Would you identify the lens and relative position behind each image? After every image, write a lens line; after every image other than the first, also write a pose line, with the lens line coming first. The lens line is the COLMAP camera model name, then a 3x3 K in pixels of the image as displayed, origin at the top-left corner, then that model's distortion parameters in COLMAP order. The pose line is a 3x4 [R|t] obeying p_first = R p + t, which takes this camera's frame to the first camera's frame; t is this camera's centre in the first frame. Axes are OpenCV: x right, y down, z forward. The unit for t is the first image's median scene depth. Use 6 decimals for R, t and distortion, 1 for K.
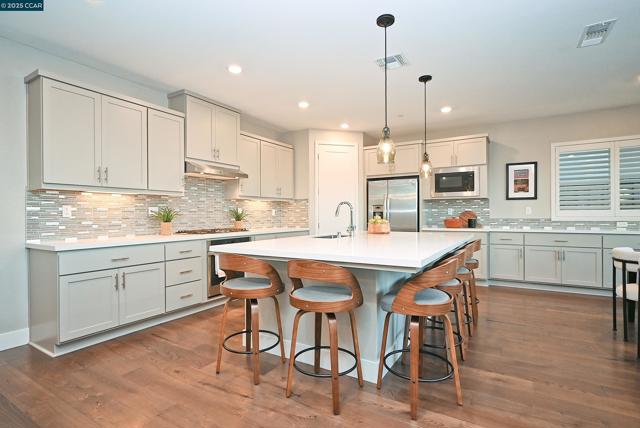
lens RADIAL K [[327.7, 0, 320.0], [0, 327.7, 214.0], [0, 0, 1]] dist [-0.005636, -0.000436]
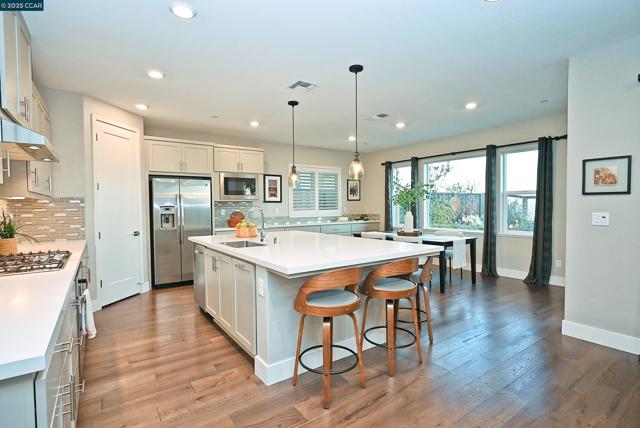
lens RADIAL K [[316.6, 0, 320.0], [0, 316.6, 214.0], [0, 0, 1]] dist [-0.004254, 0.000705]
pose [[0.394269, -0.023155, 0.918703, -0.484553], [0.004559, 0.999720, 0.023240, -0.026678], [-0.918984, -0.004974, 0.394264, 0.318182]]
